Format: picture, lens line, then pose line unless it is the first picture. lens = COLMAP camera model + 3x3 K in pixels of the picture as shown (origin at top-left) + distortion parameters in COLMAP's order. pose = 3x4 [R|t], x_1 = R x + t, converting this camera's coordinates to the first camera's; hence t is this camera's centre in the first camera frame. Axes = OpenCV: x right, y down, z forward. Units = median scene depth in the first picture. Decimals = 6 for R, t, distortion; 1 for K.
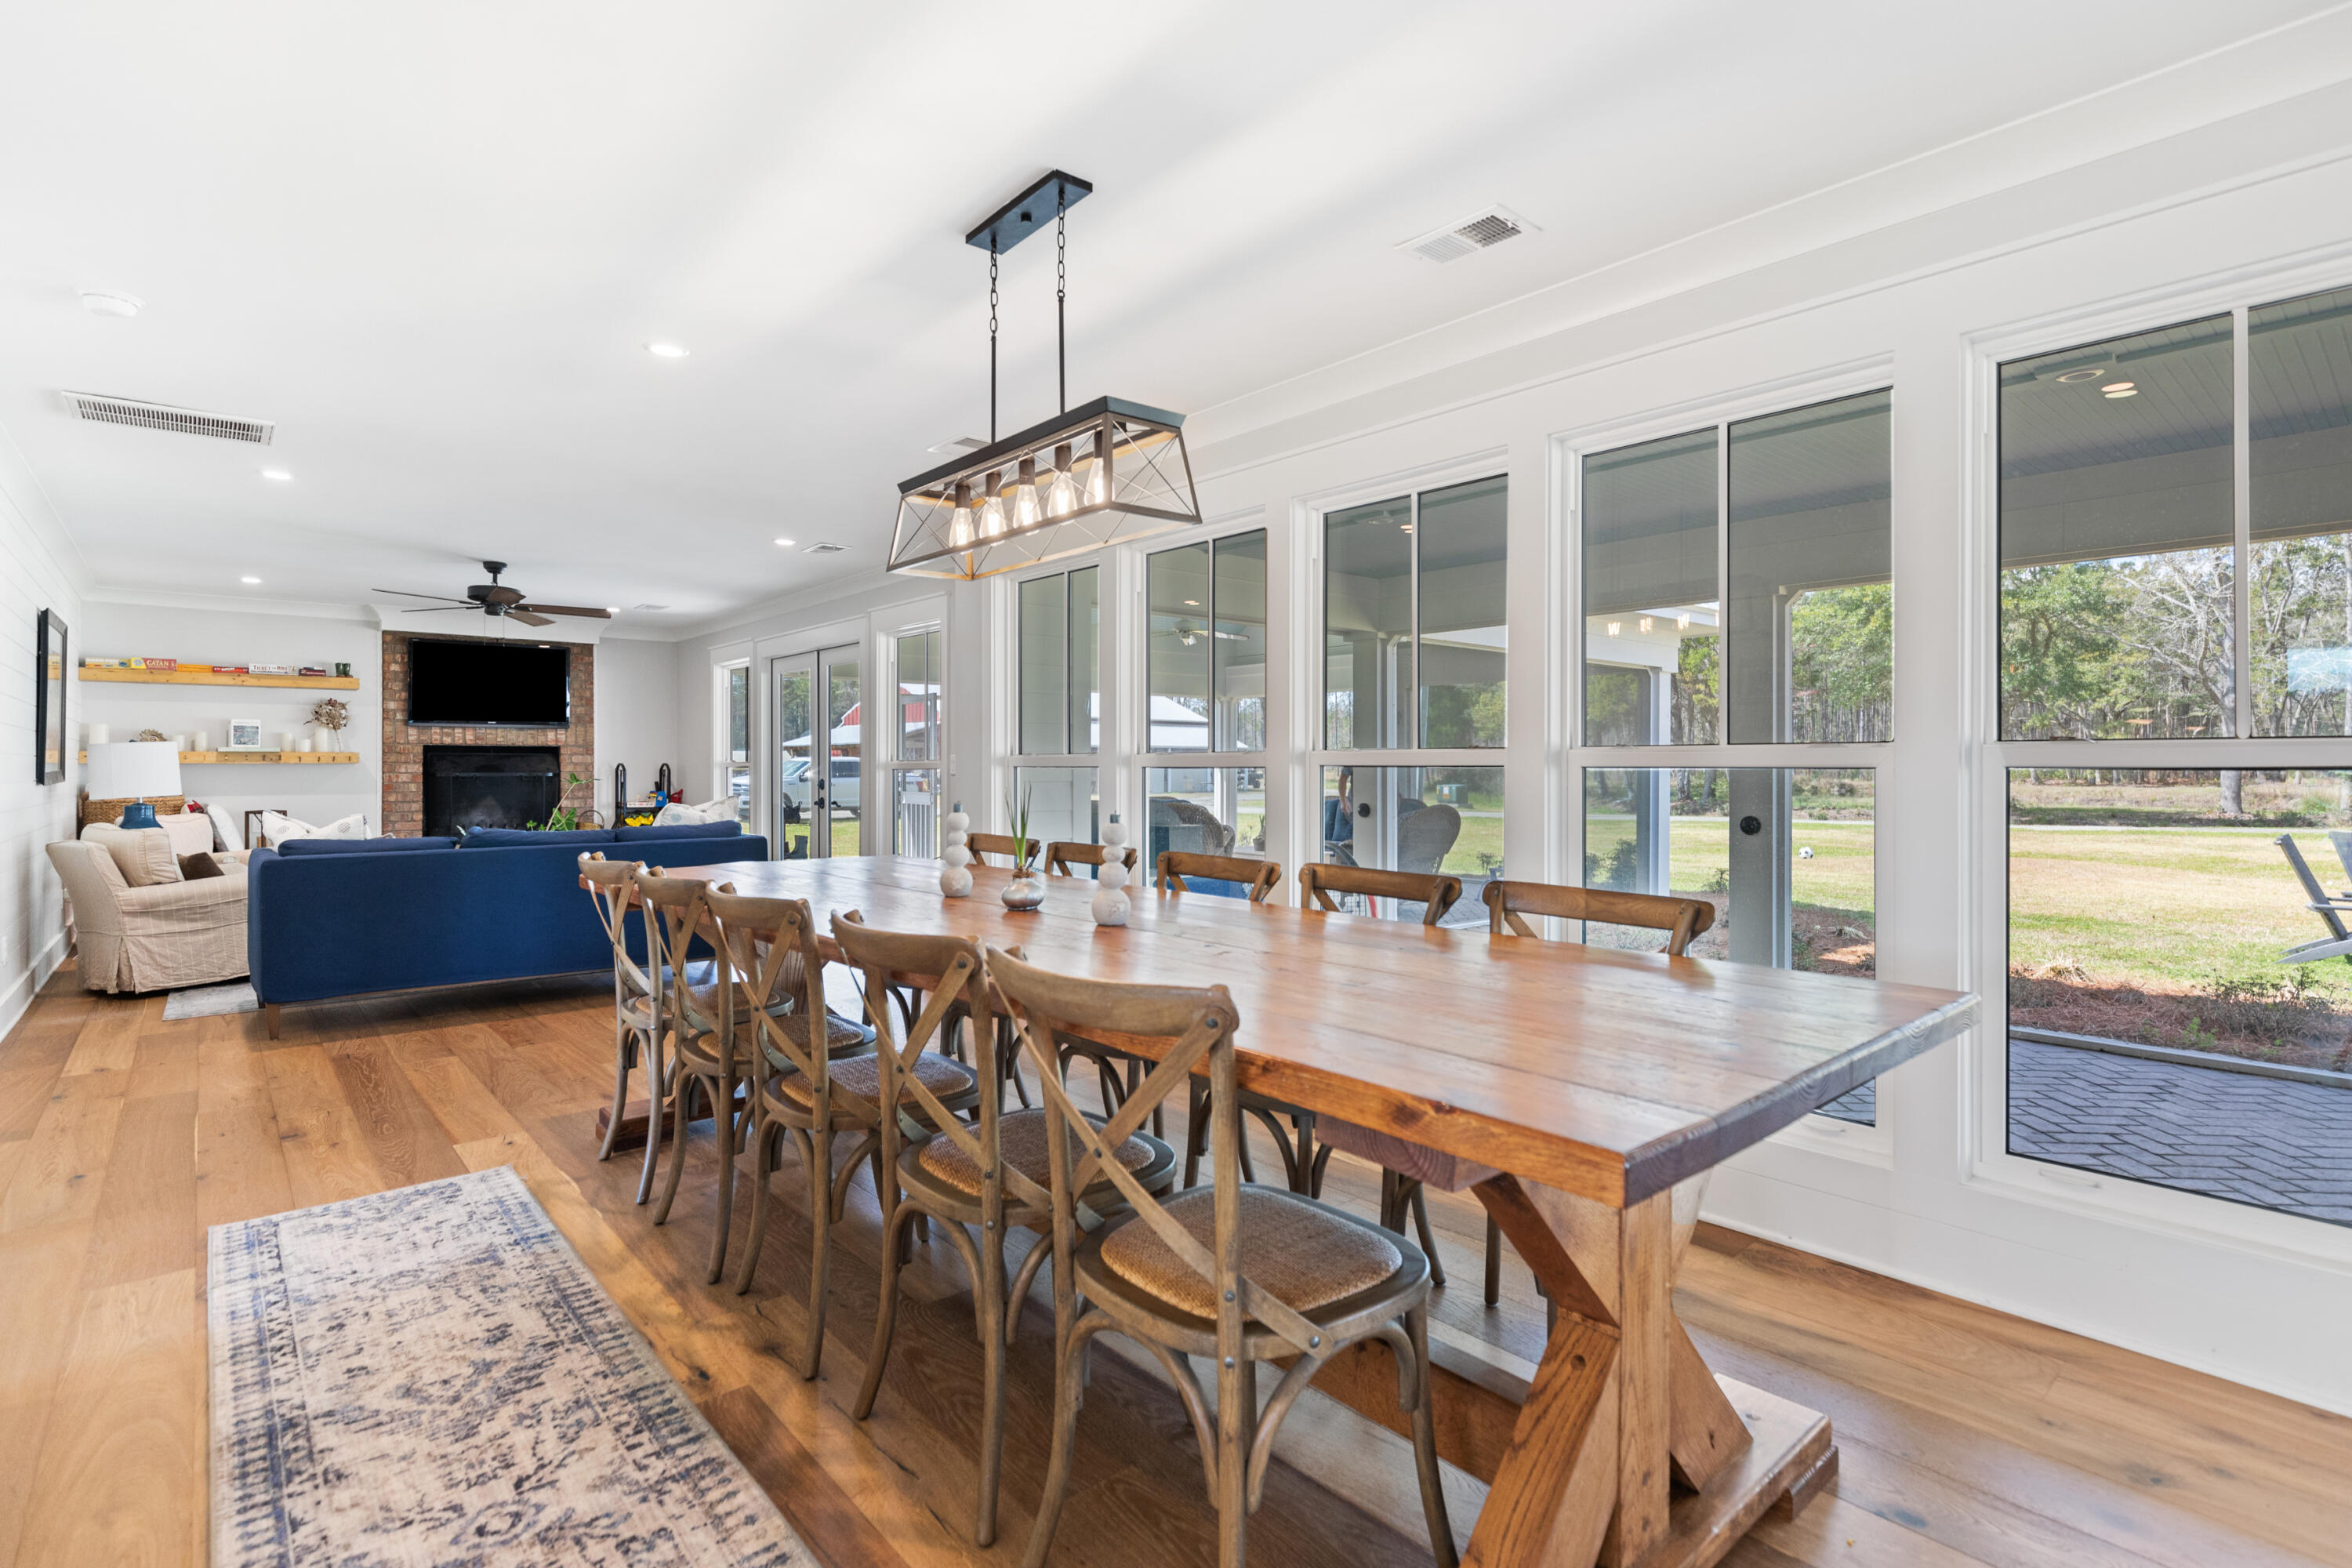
lens RADIAL K [[1110.1, 0, 1190.5], [0, 1110.1, 764.5], [0, 0, 1]] dist [-0.003699, -0.000079]
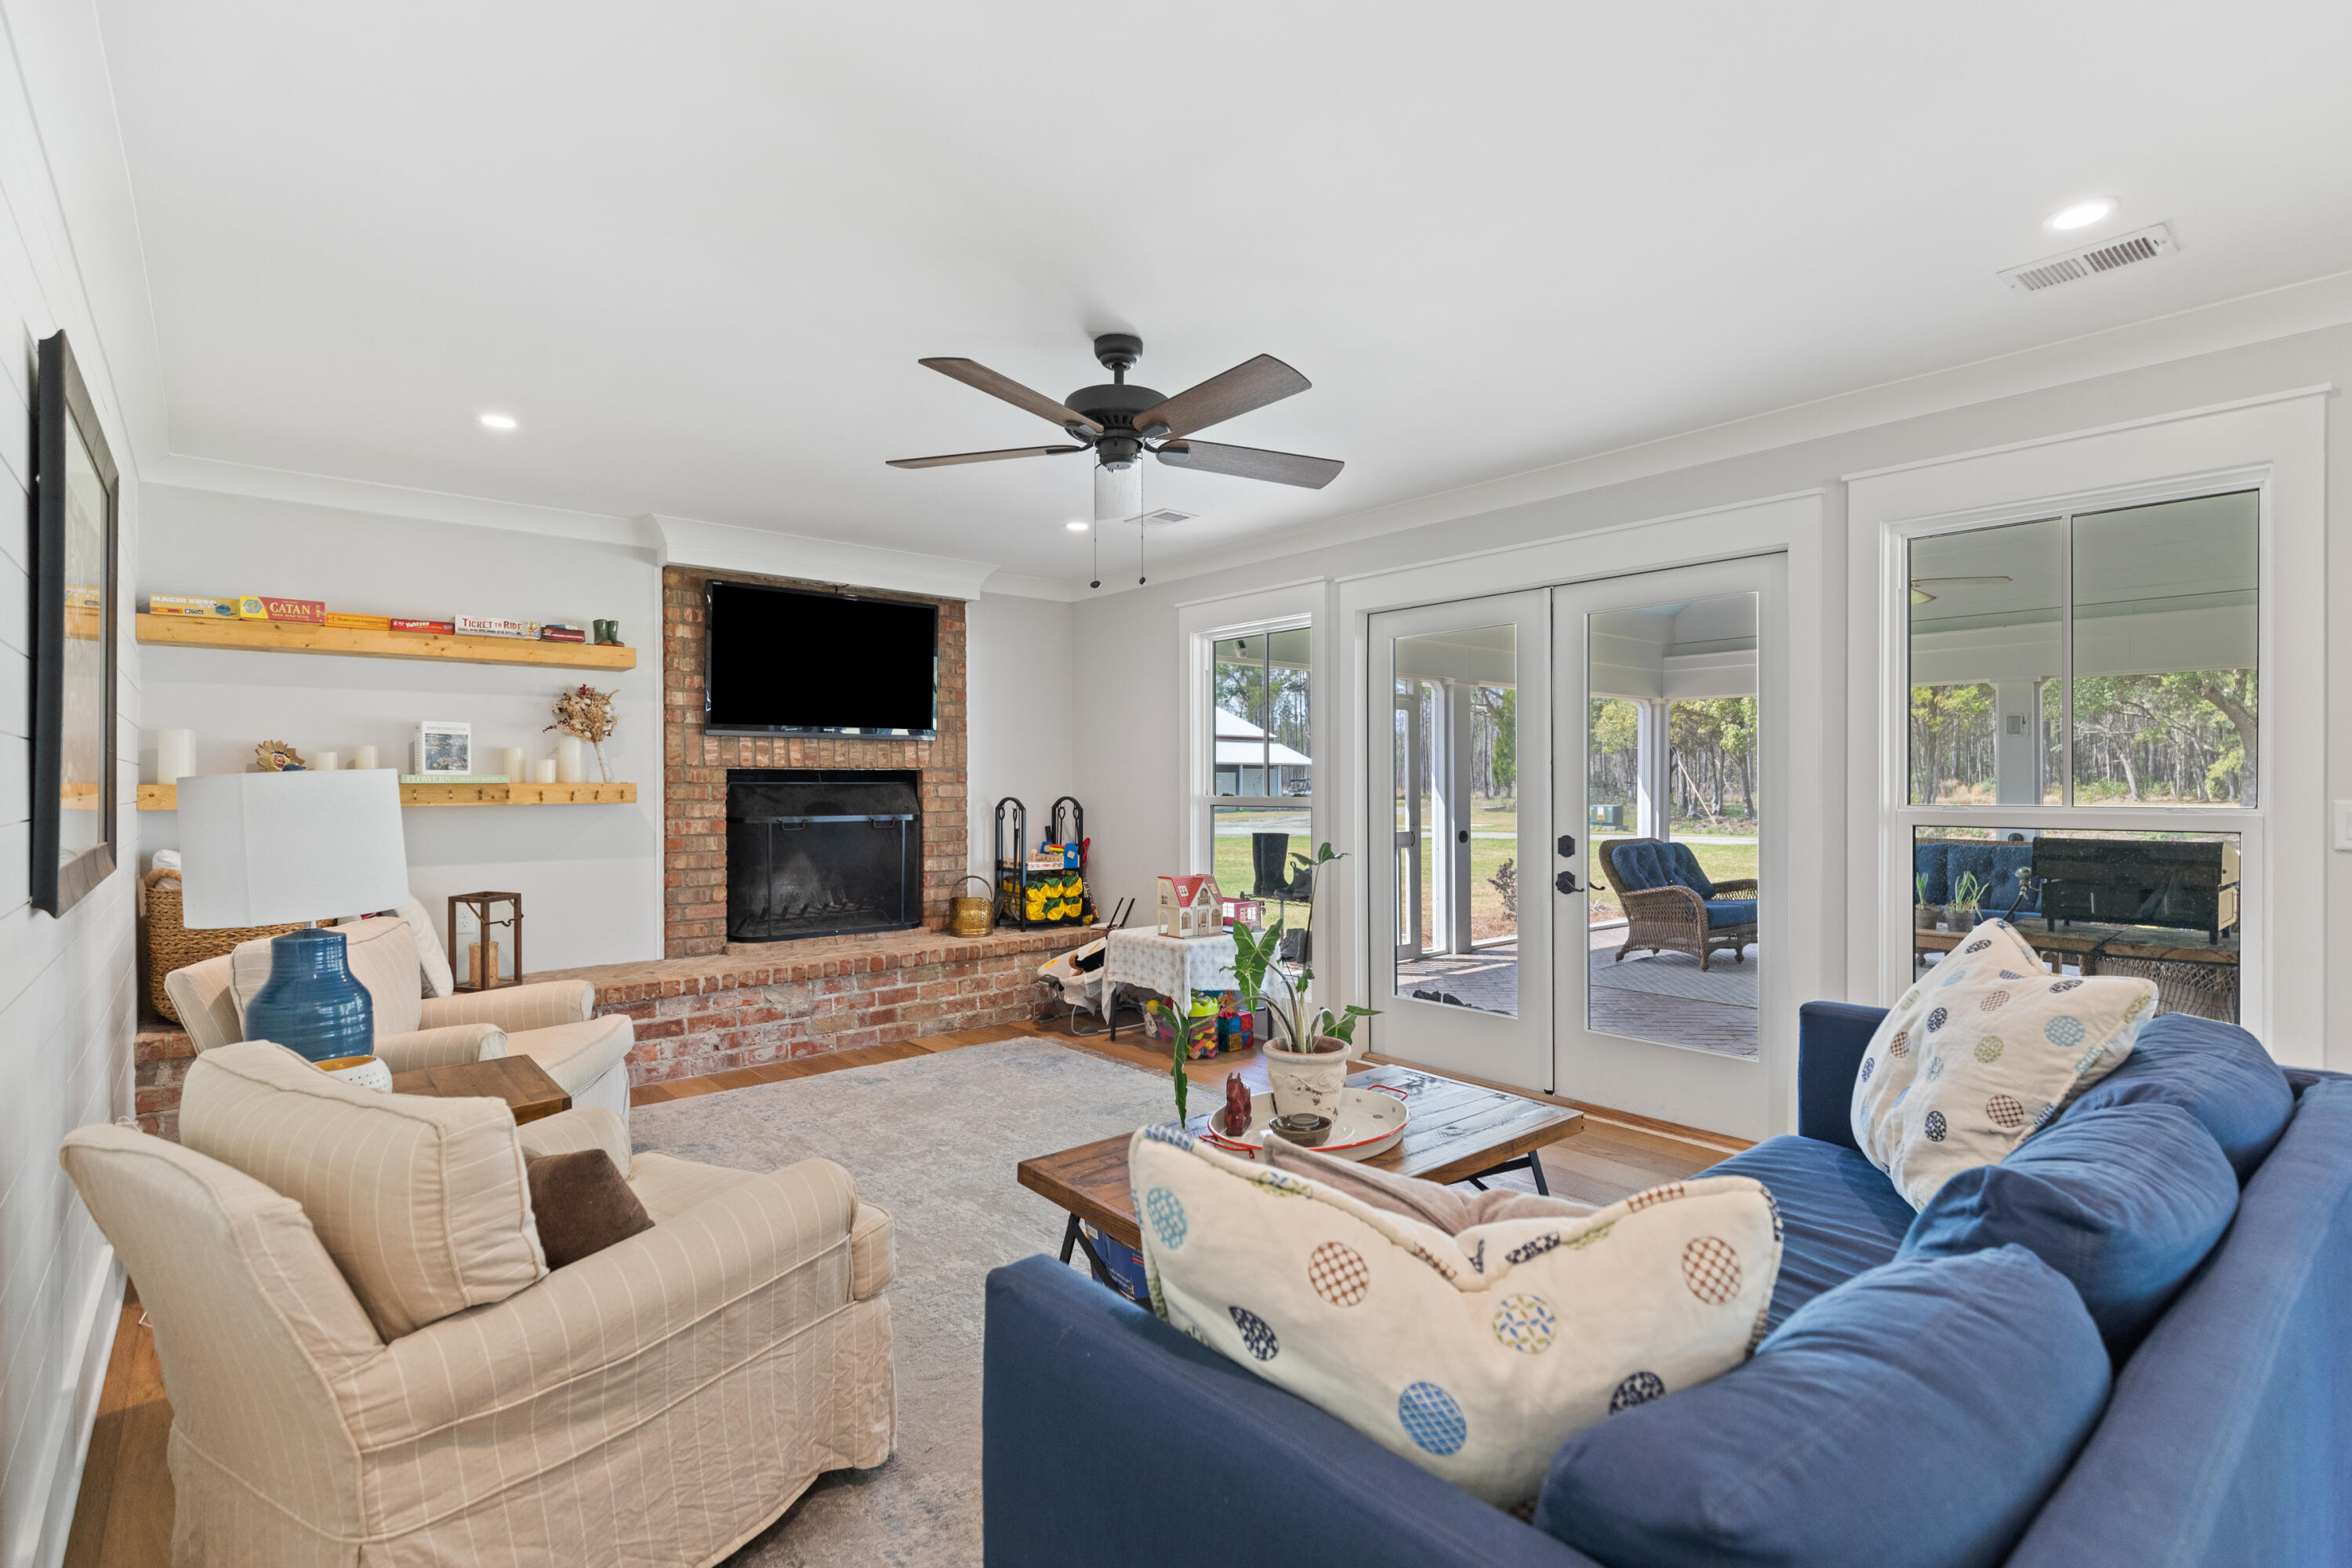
lens RADIAL K [[1110.1, 0, 1191.7], [0, 1110.1, 791.1], [0, 0, 1]] dist [-0.003699, -0.000079]
pose [[0.999880, -0.002012, -0.015338, -0.458357], [0.002159, 0.999952, 0.009577, -0.011323], [0.015318, -0.009609, 0.999836, 0.446558]]
